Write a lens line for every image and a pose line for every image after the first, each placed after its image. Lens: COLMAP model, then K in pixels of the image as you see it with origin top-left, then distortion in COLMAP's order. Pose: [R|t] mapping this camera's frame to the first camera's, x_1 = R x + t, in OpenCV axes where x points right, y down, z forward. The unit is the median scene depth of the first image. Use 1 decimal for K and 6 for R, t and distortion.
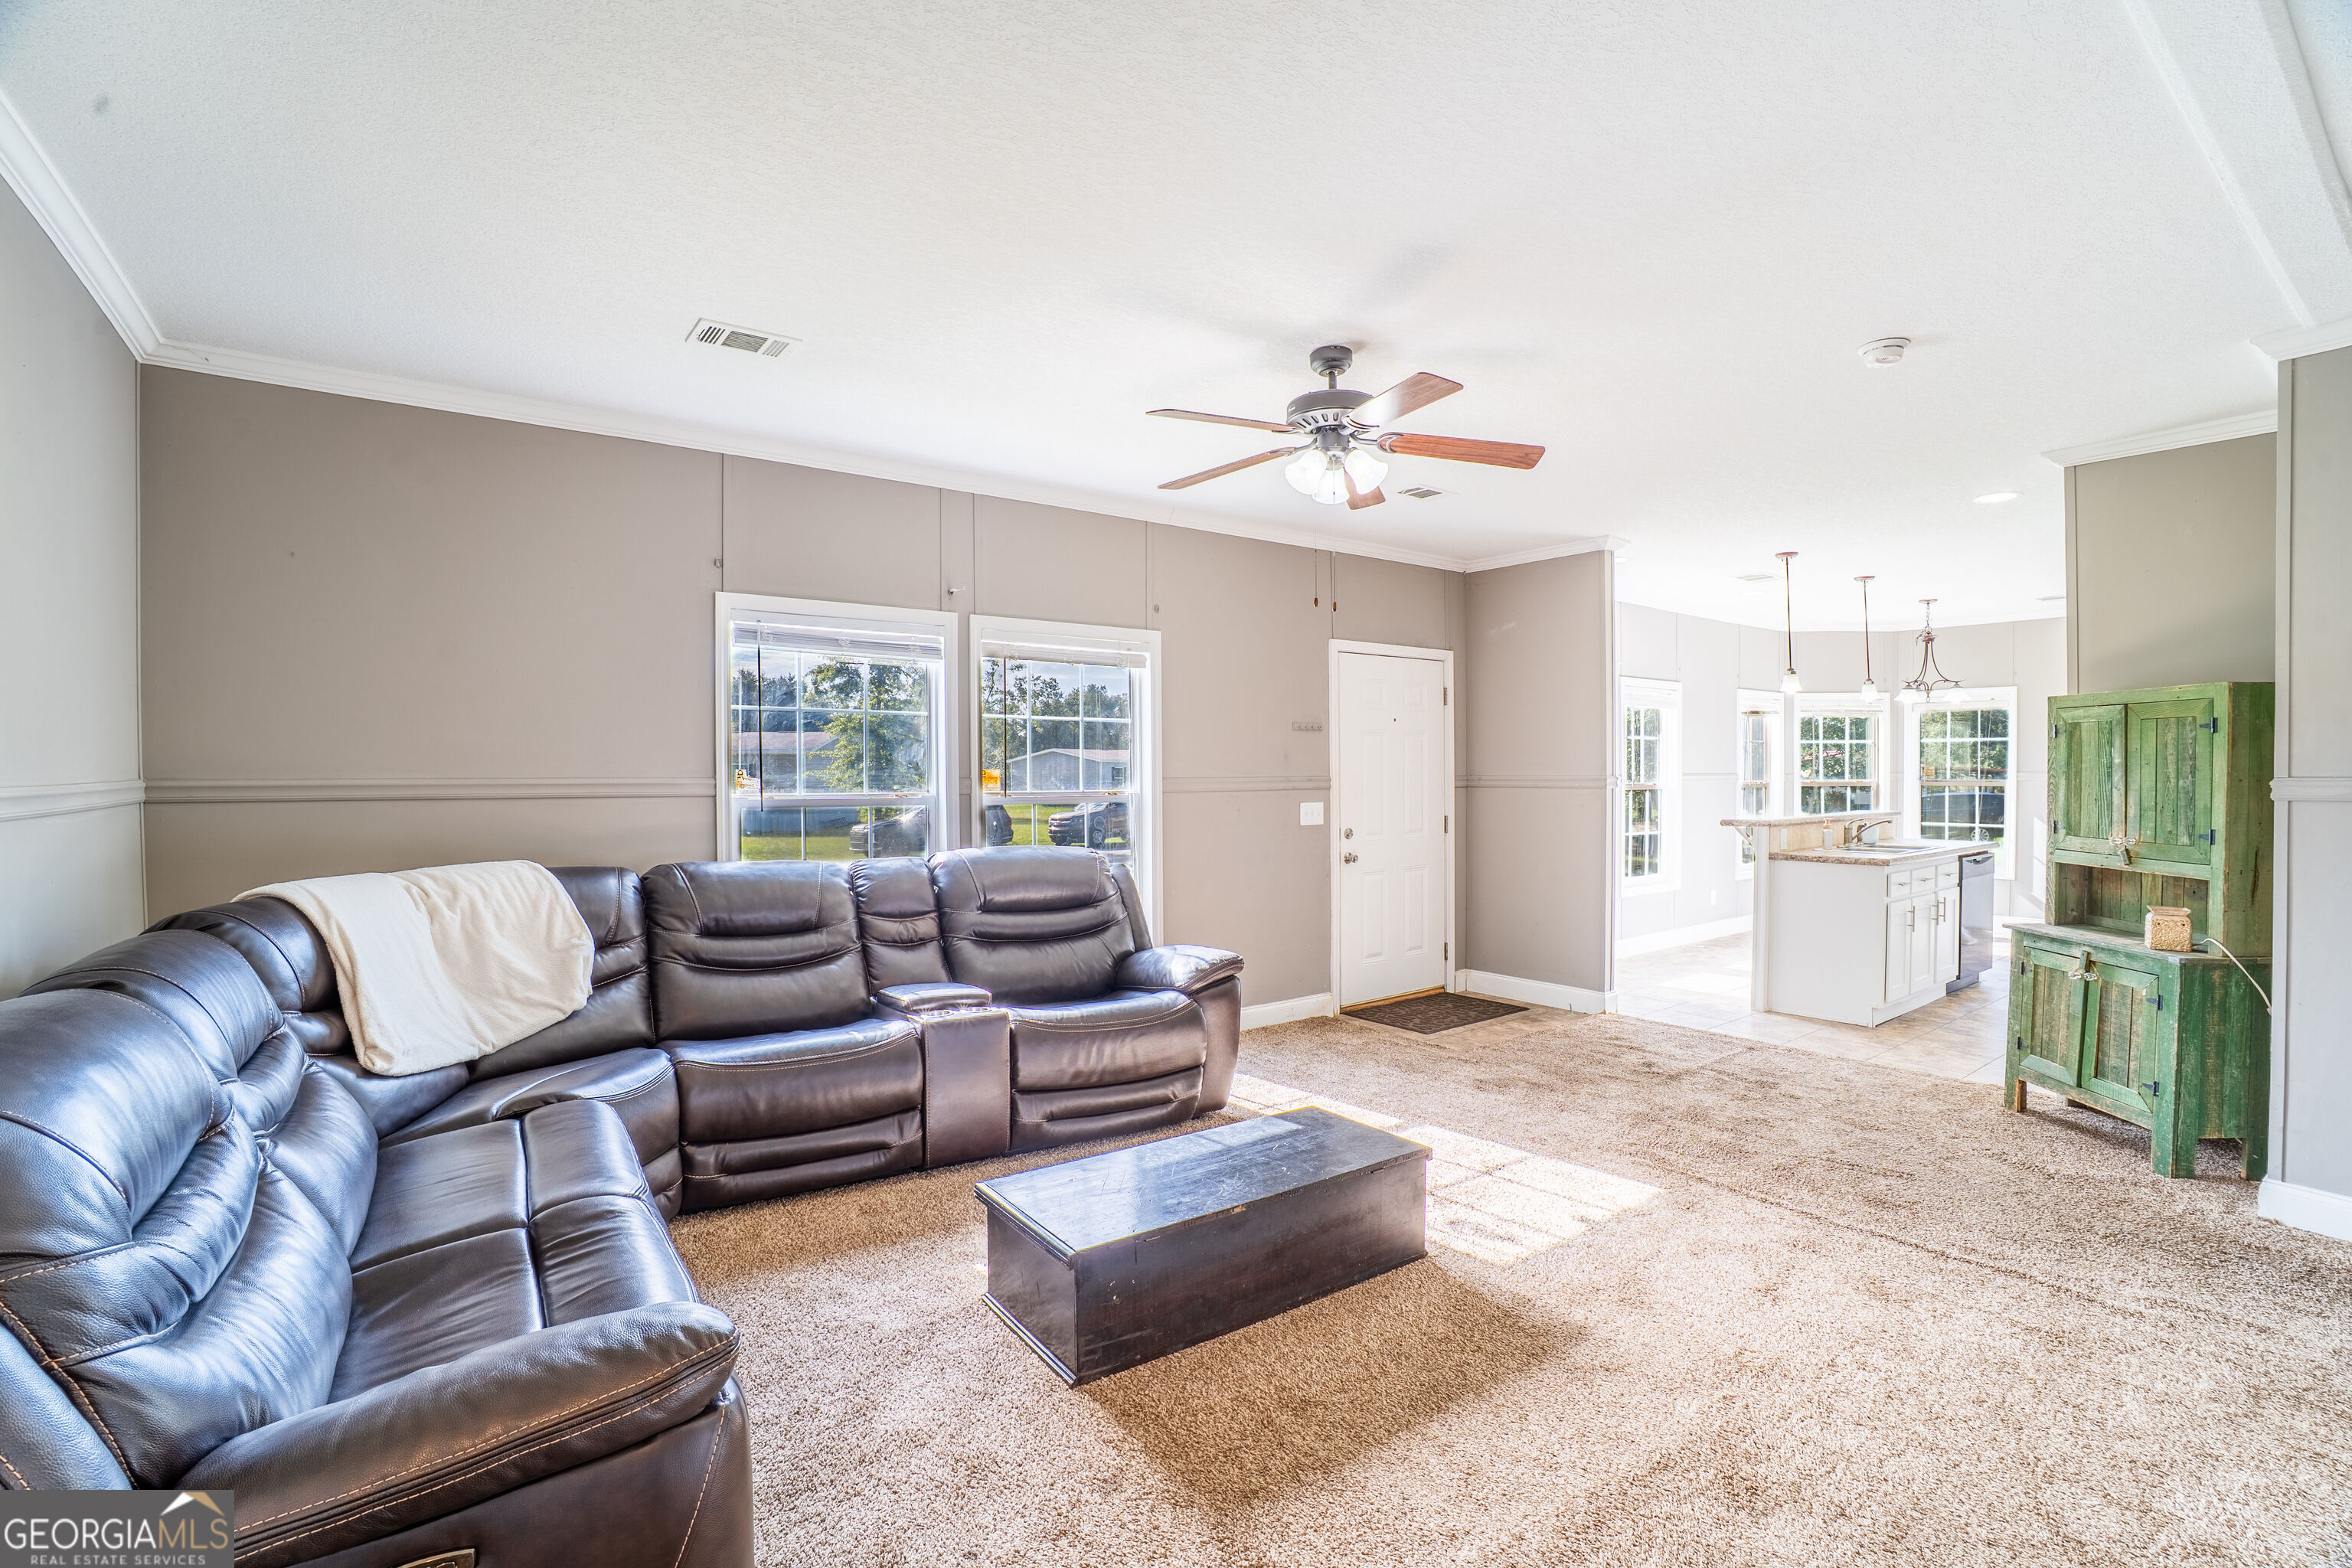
lens RADIAL K [[1069.4, 0, 1204.3], [0, 1069.4, 778.0], [0, 0, 1]] dist [-0.116758, 0.032154]
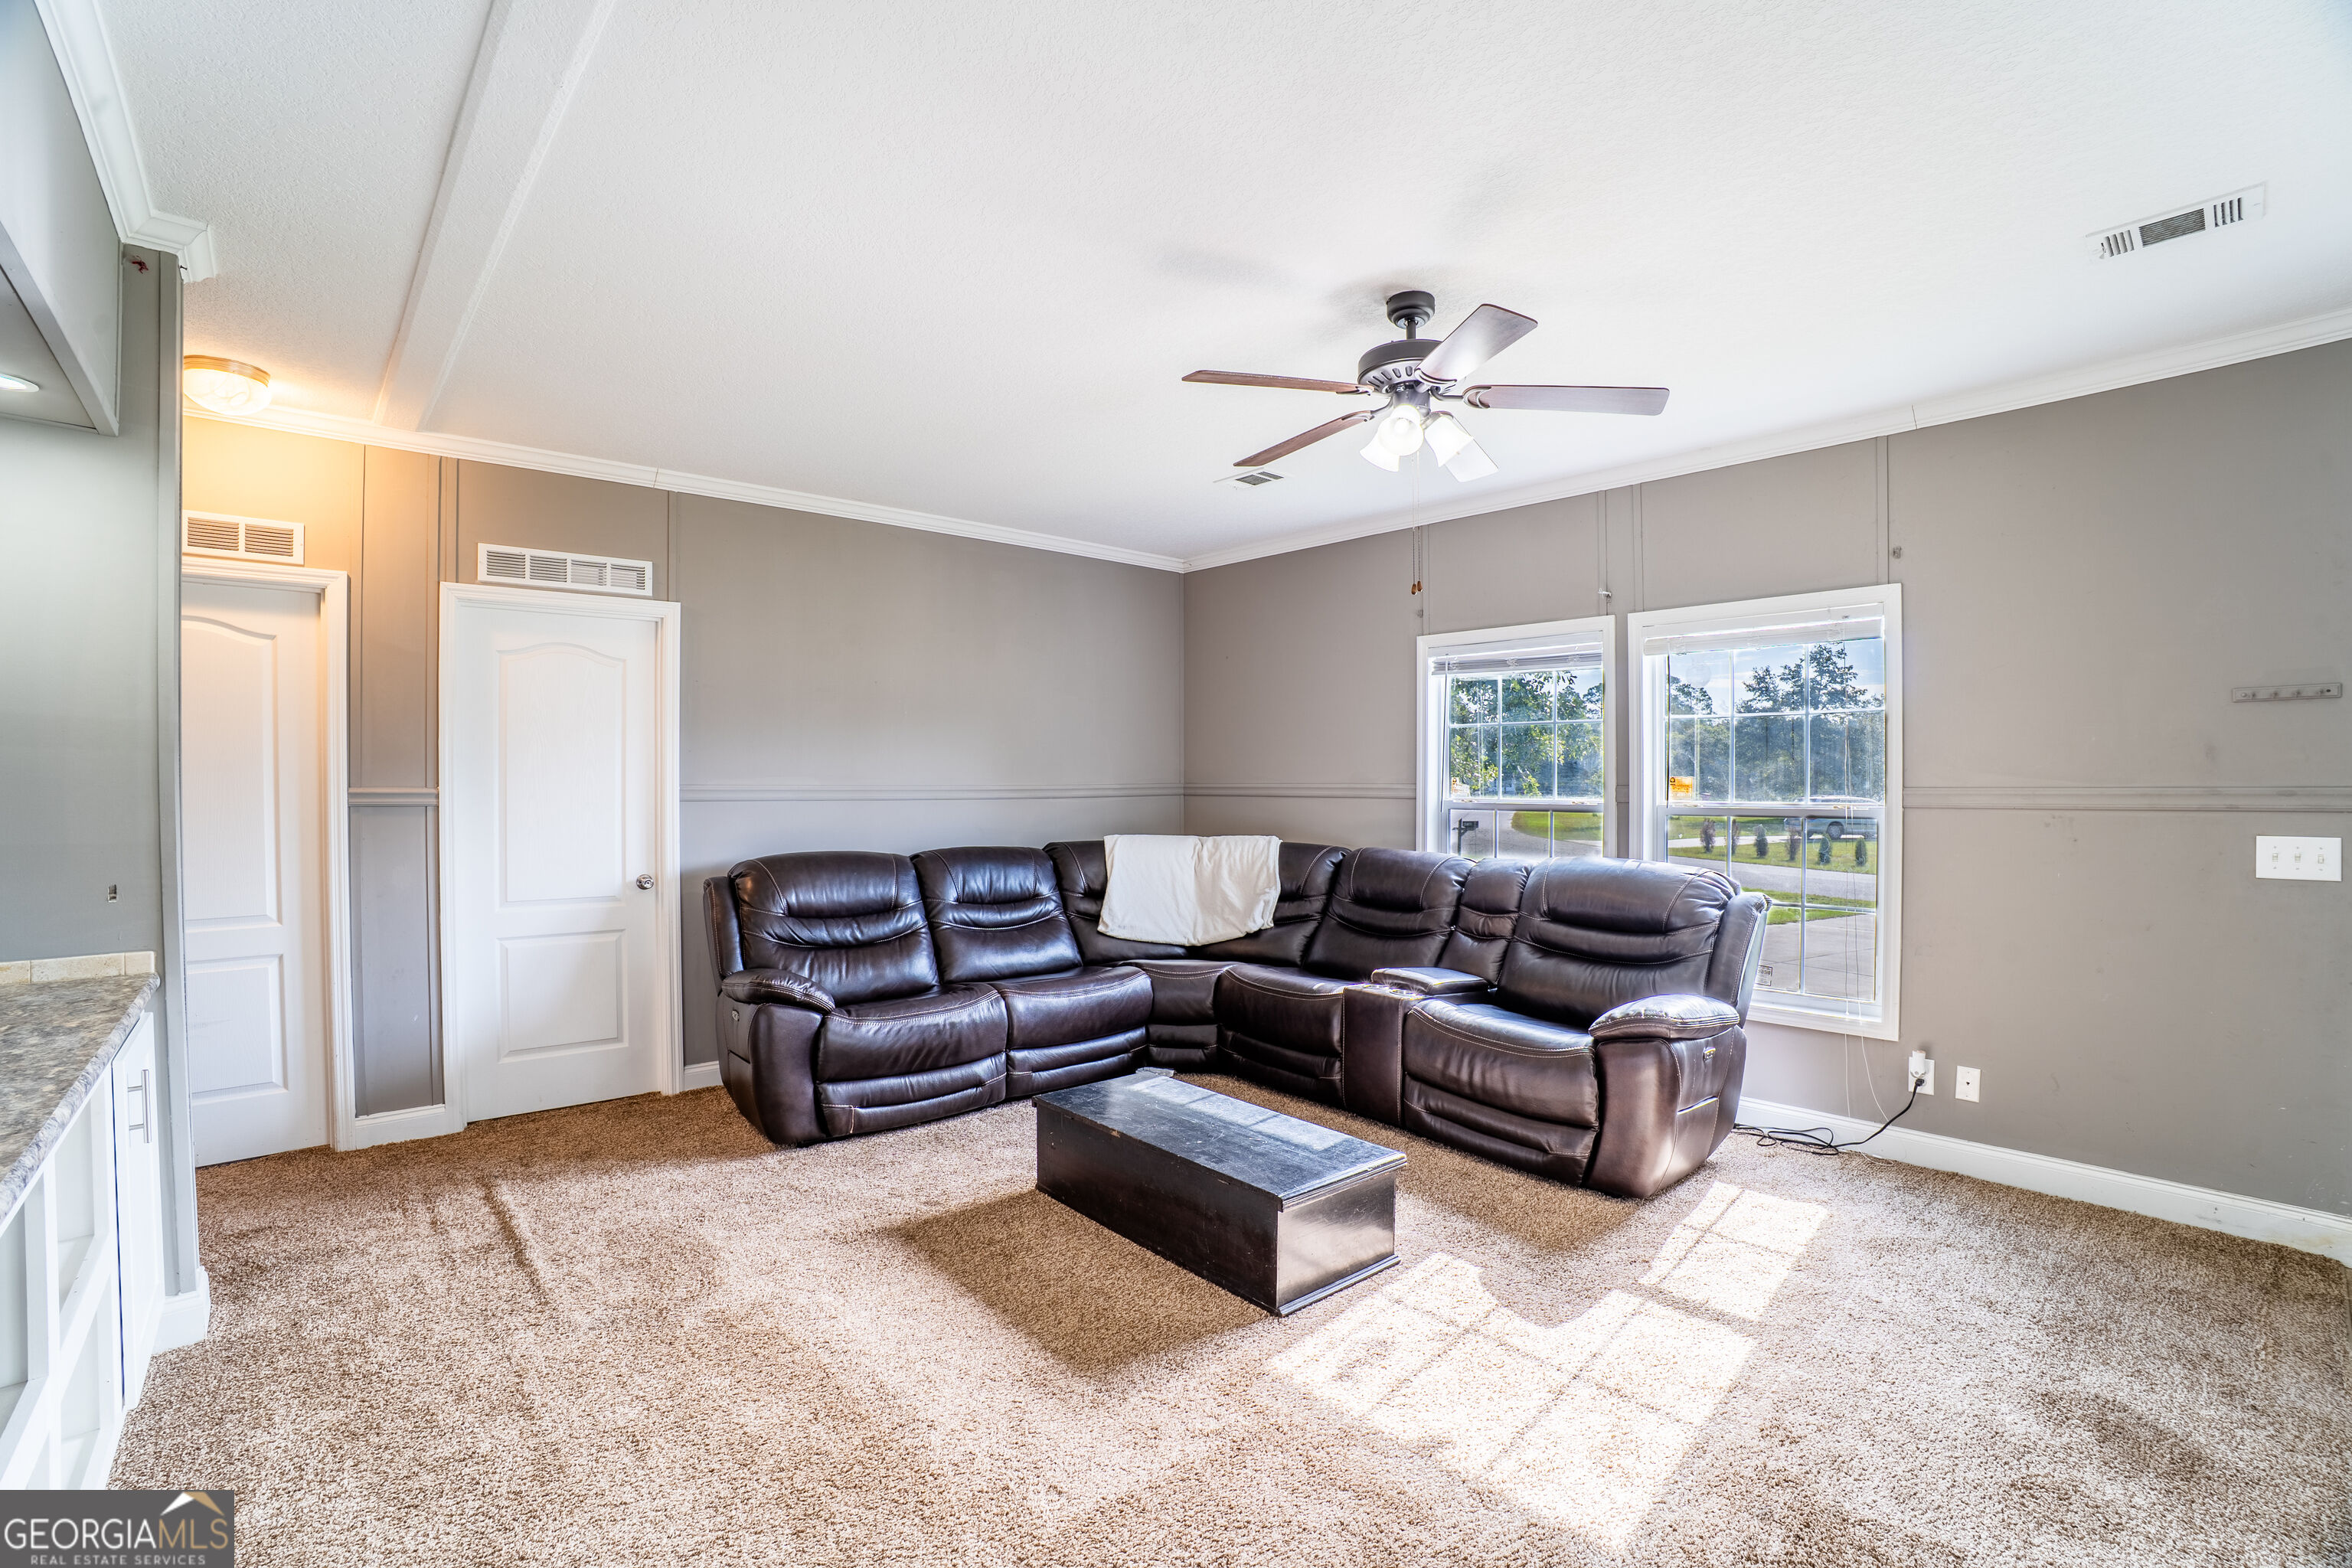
lens RADIAL K [[1069.1, 0, 1181.0], [0, 1069.1, 796.8], [0, 0, 1]] dist [-0.098758, 0.032492]
pose [[0.080288, 0.015043, -0.996658, 0.845122], [-0.004599, 0.999881, 0.014721, -0.002500], [0.996761, 0.003401, 0.080348, 0.646961]]
